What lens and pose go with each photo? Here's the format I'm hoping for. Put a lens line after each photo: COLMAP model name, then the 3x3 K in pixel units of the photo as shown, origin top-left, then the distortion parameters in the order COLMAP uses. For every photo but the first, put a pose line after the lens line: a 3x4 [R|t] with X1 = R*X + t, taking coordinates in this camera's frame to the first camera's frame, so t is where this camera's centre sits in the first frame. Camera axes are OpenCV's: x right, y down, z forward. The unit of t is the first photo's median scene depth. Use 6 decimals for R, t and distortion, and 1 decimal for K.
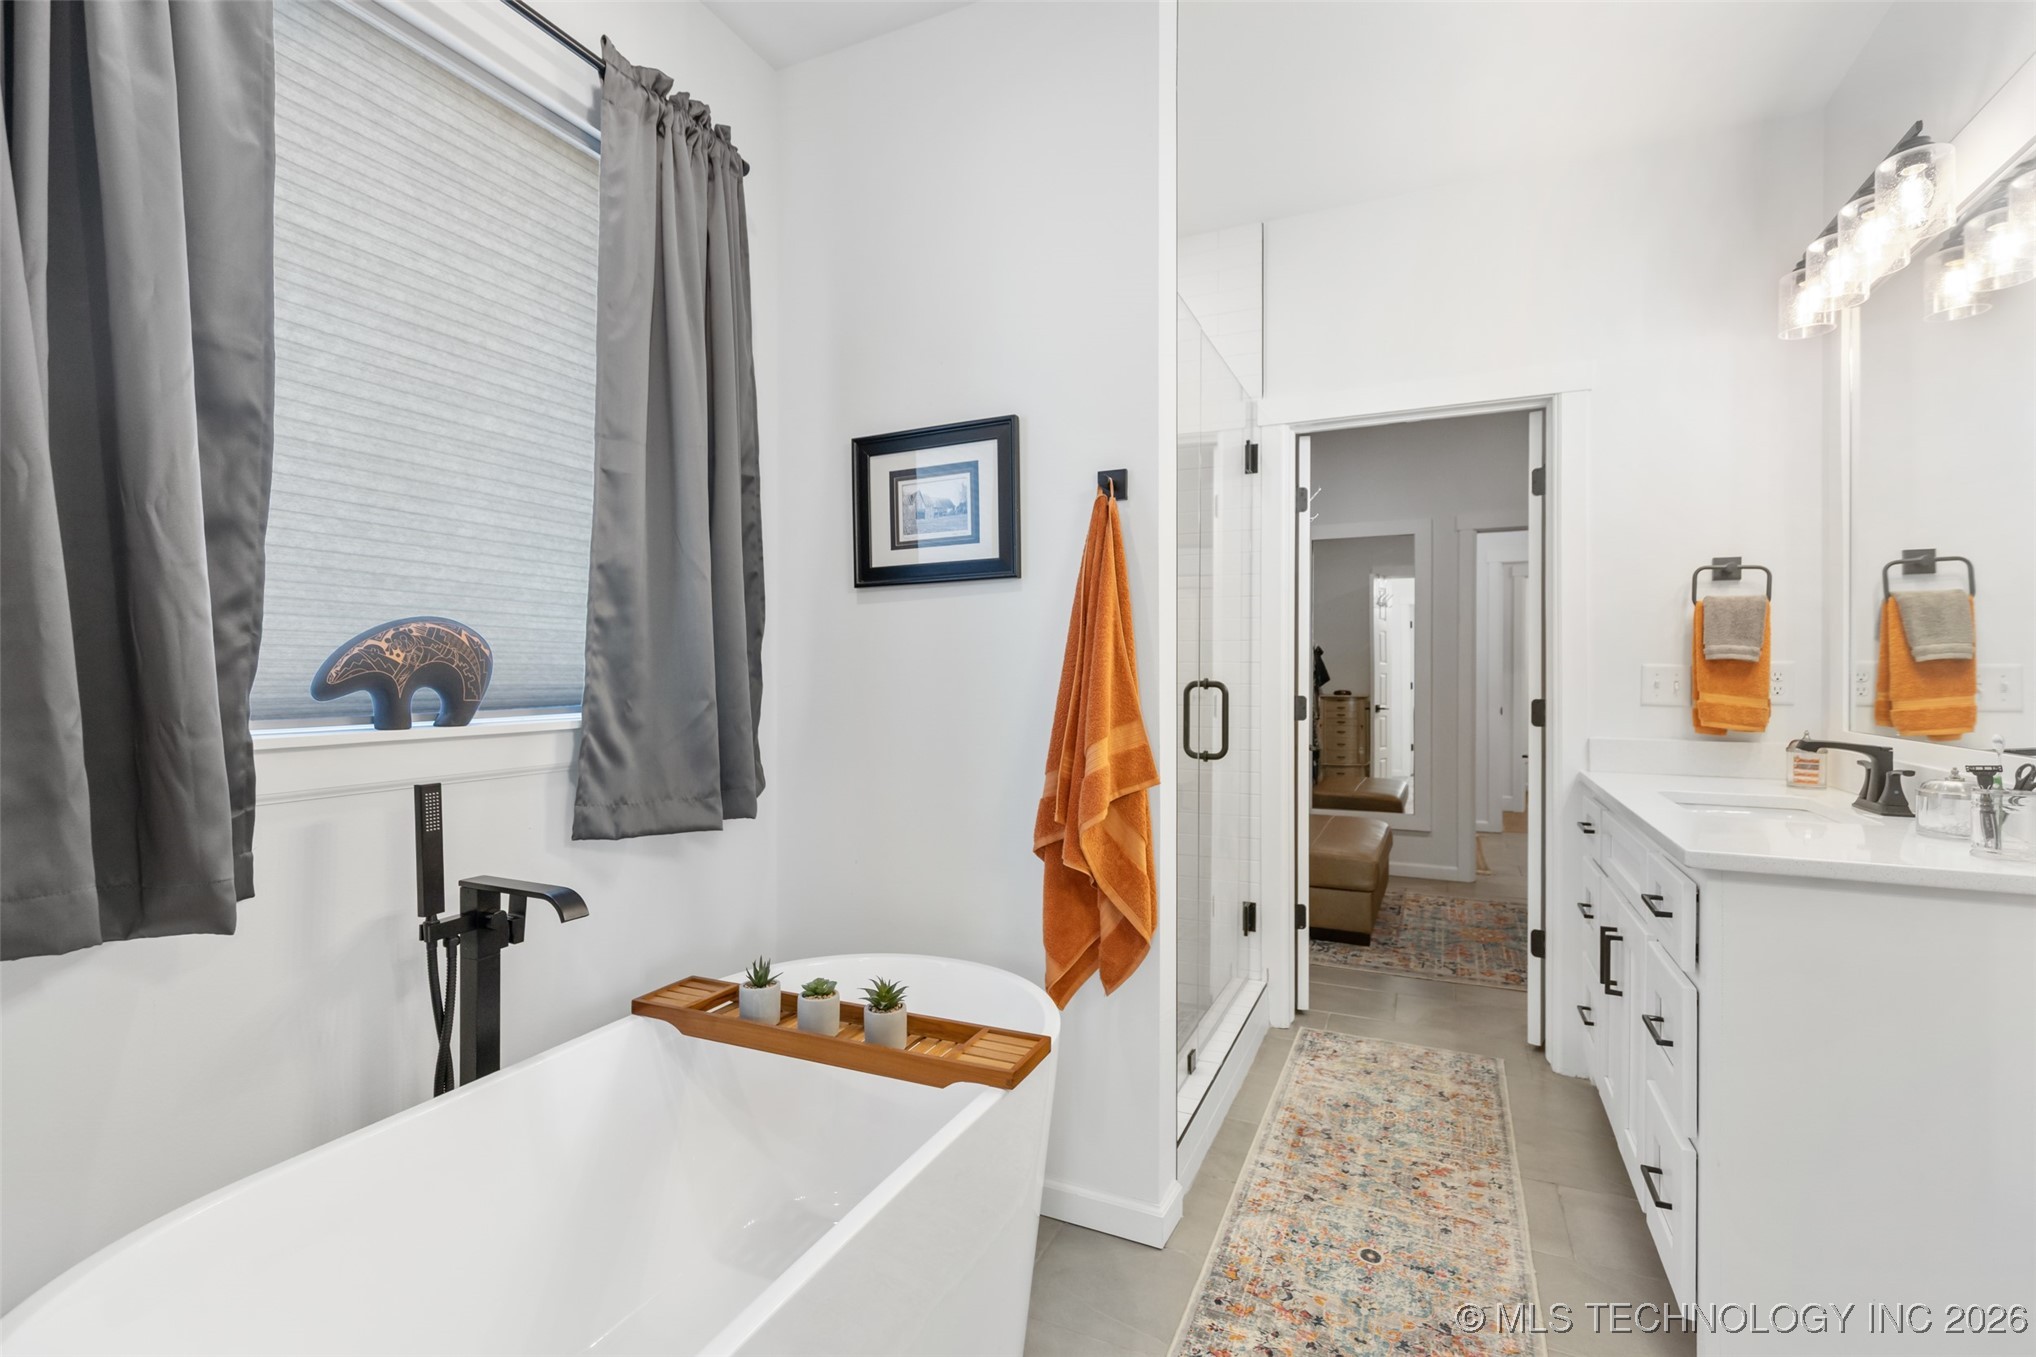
lens RADIAL K [[918.2, 0, 1016.5], [0, 918.2, 677.7], [0, 0, 1]] dist [-0.002492, -0.000616]
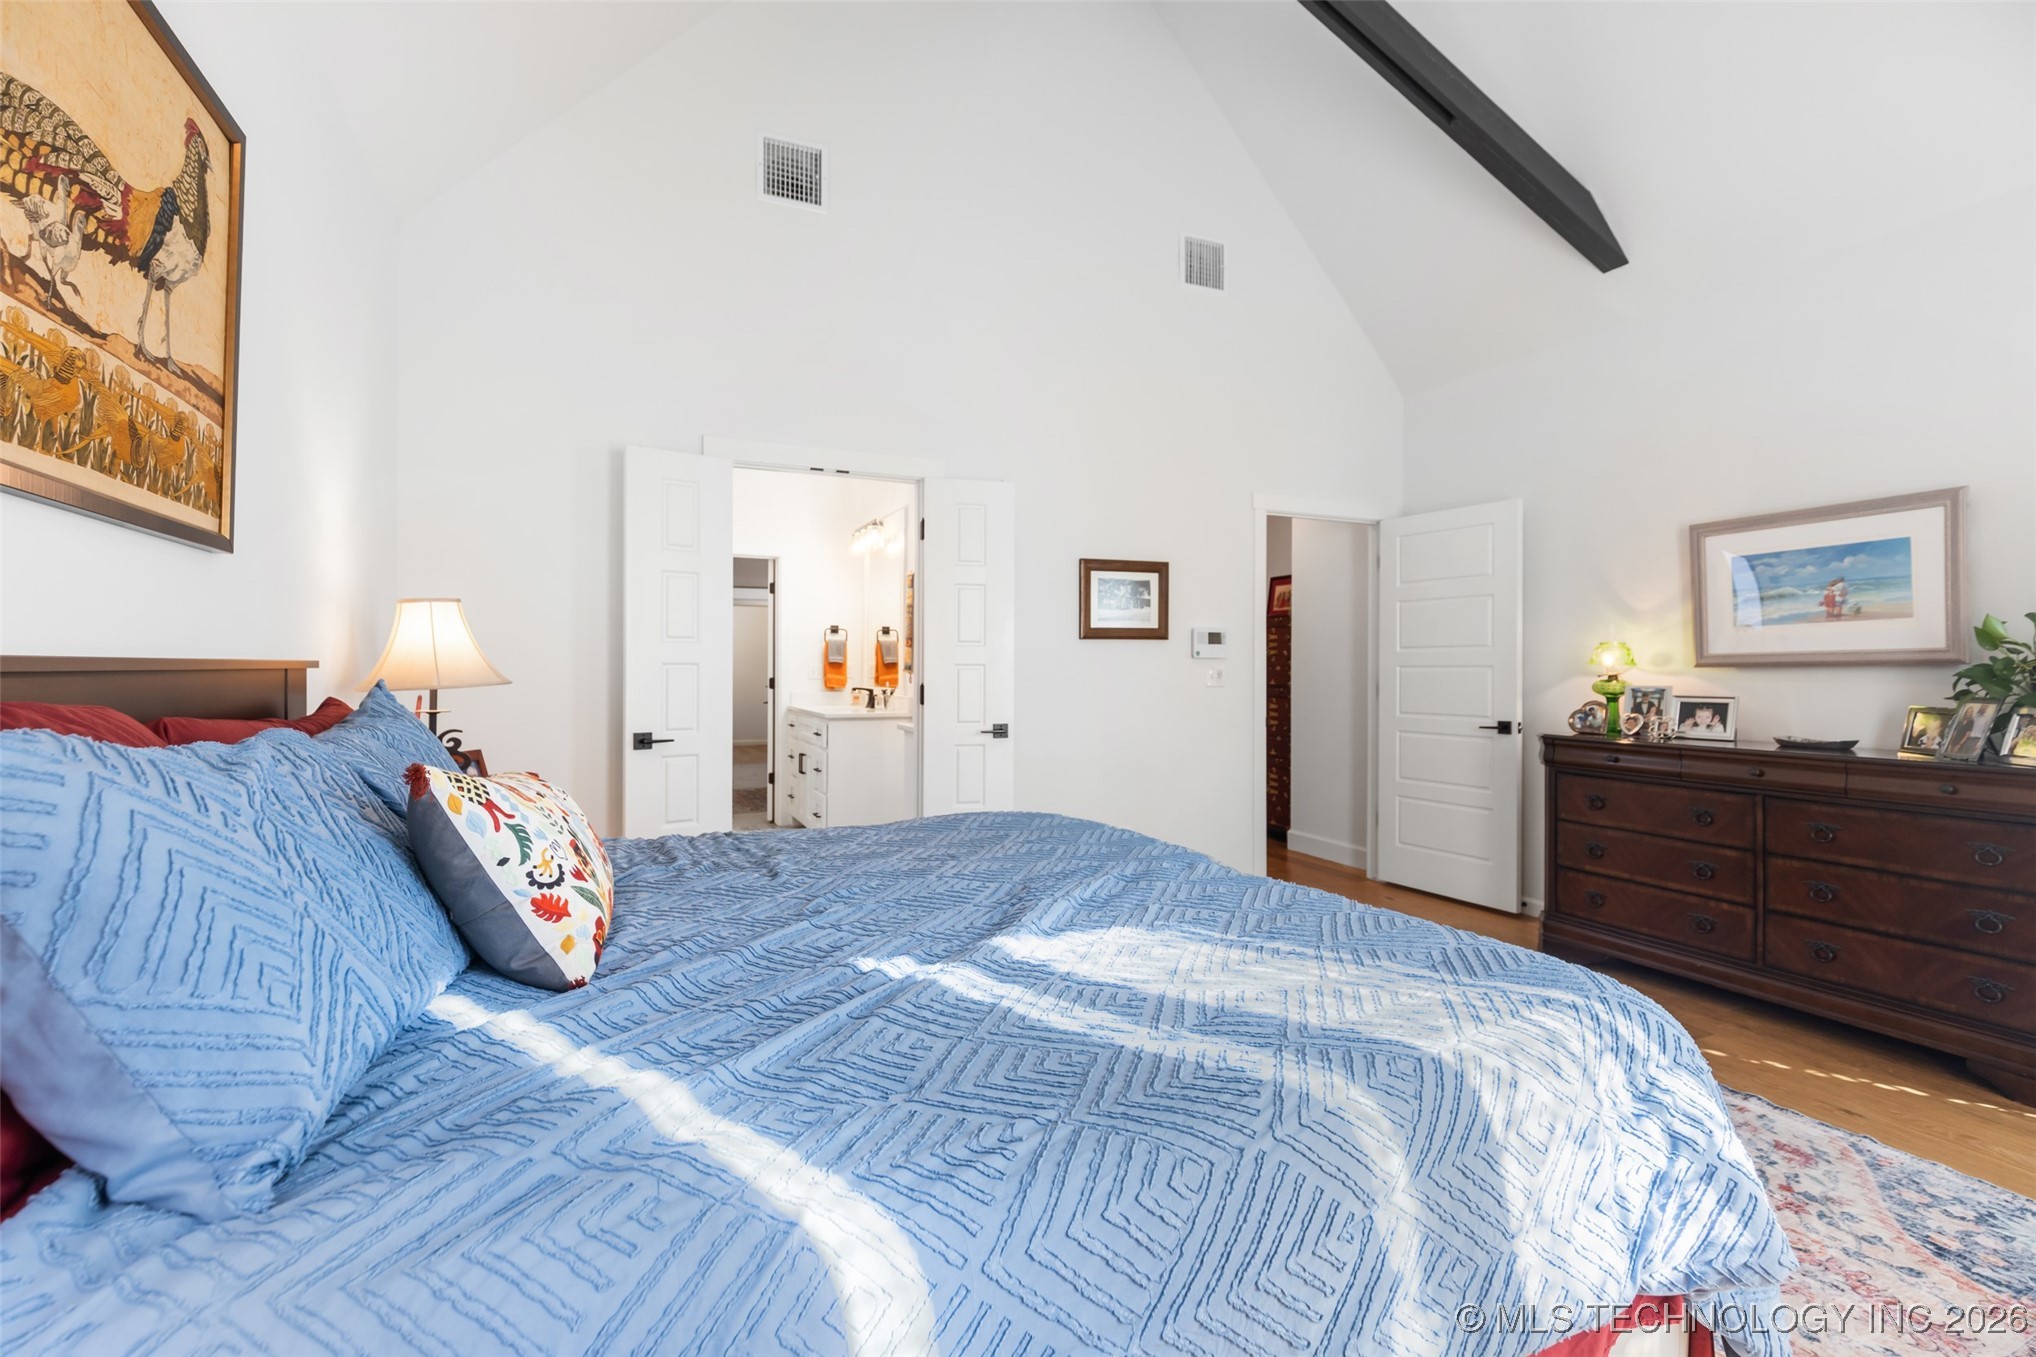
lens RADIAL K [[918.2, 0, 1025.1], [0, 918.2, 664.8], [0, 0, 1]] dist [-0.002492, -0.000616]
pose [[0.650115, 0.006316, 0.759809, -1.110683], [-0.001535, 0.999974, -0.006999, 0.007647], [-0.759834, 0.003384, 0.650108, -1.438030]]
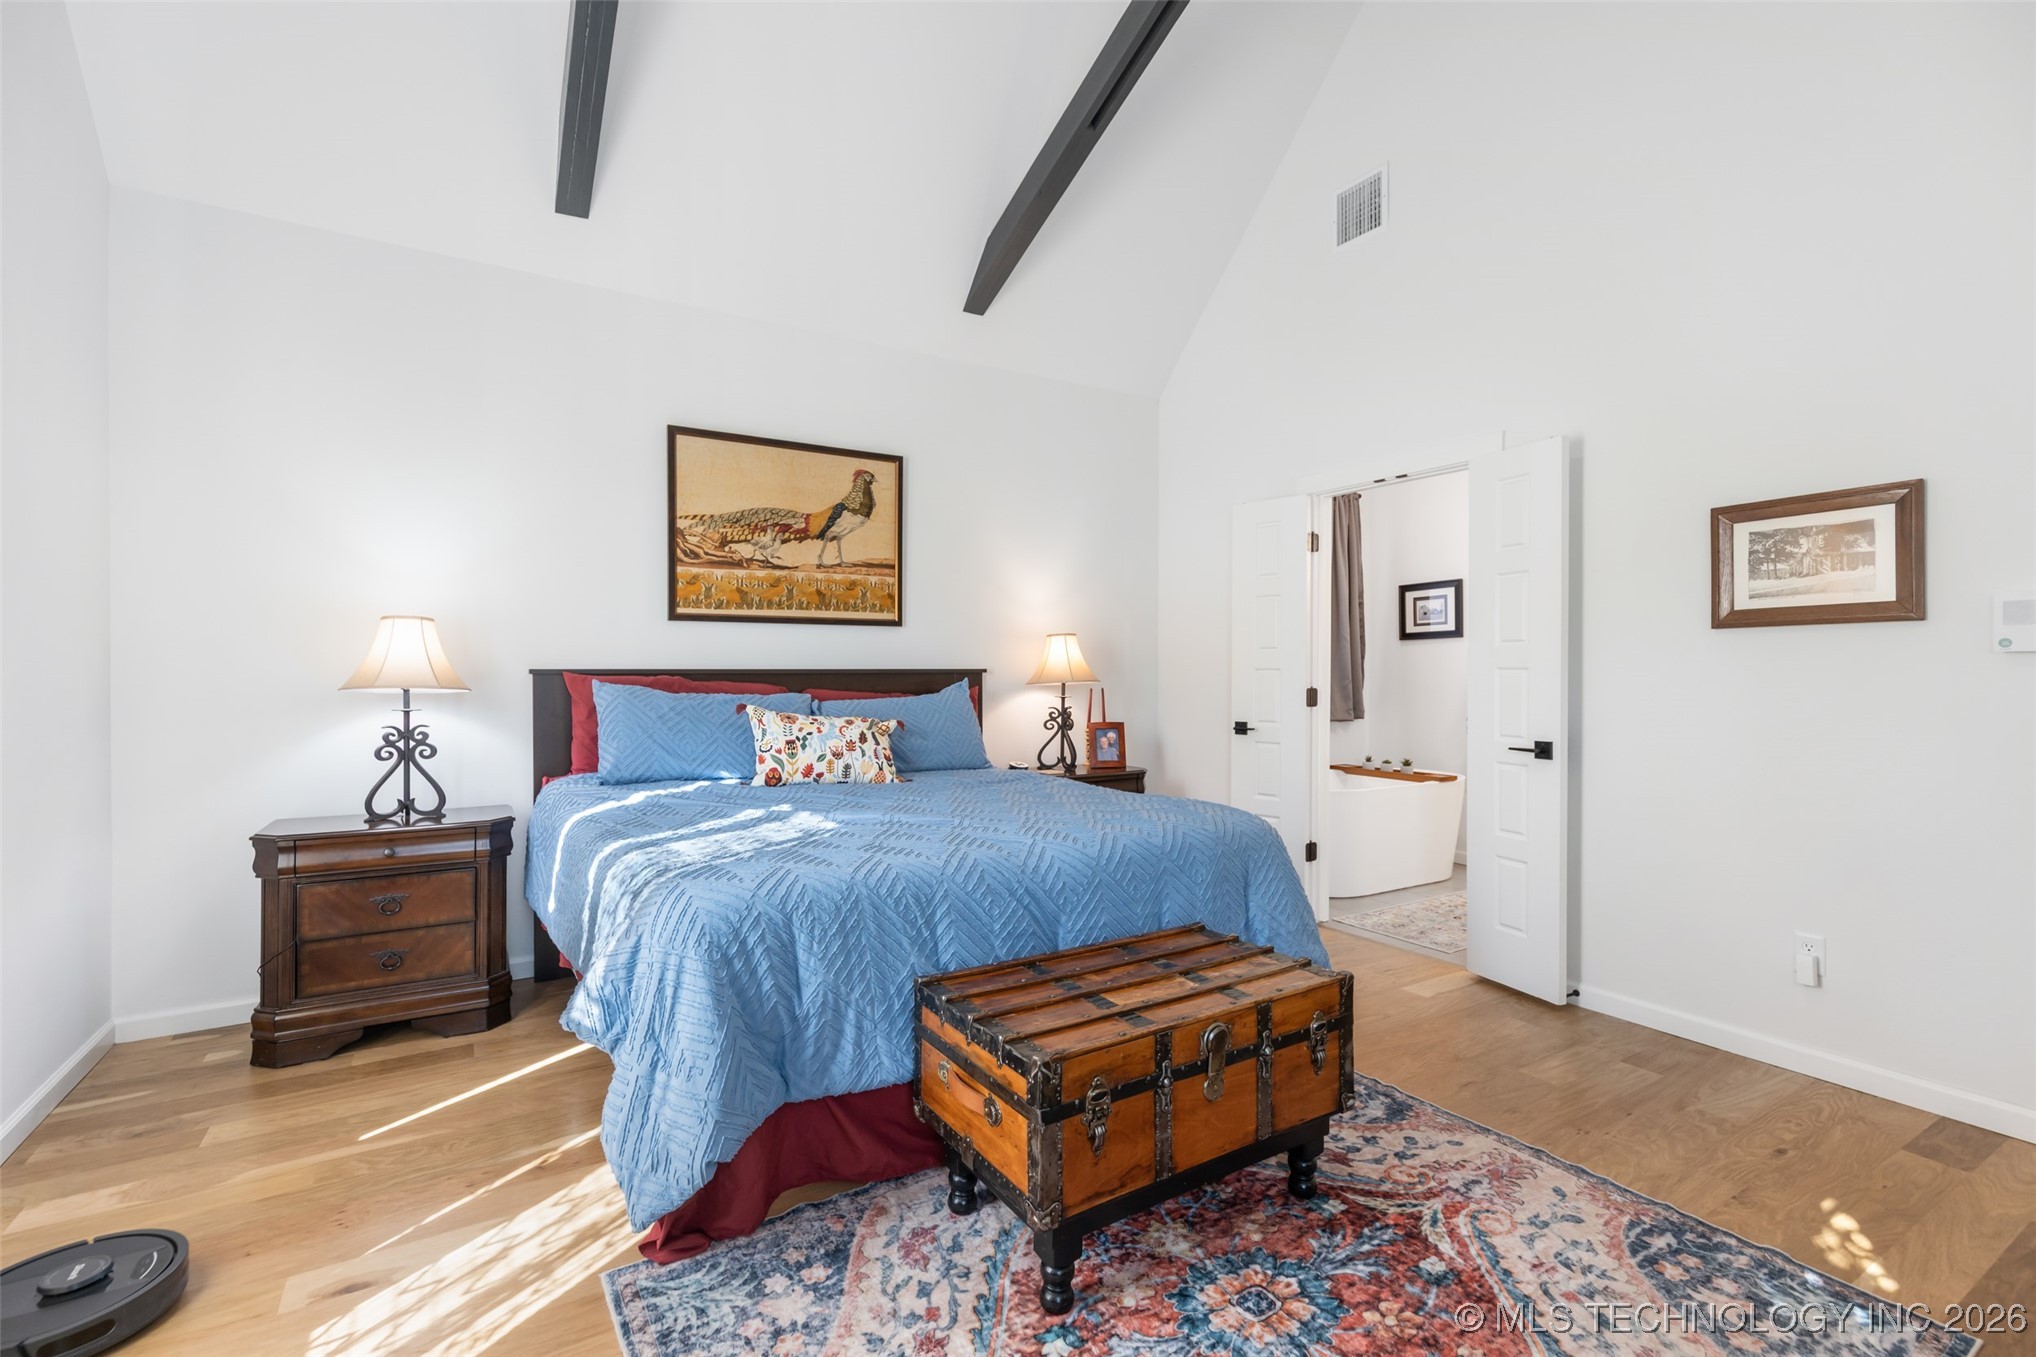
lens RADIAL K [[918.2, 0, 1019.4], [0, 918.2, 678.9], [0, 0, 1]] dist [-0.002492, -0.000616]
pose [[0.835659, 0.005164, -0.549224, 0.382101], [-0.003397, 0.999985, 0.004233, 0.009630], [0.549238, -0.001672, 0.835664, -1.922599]]
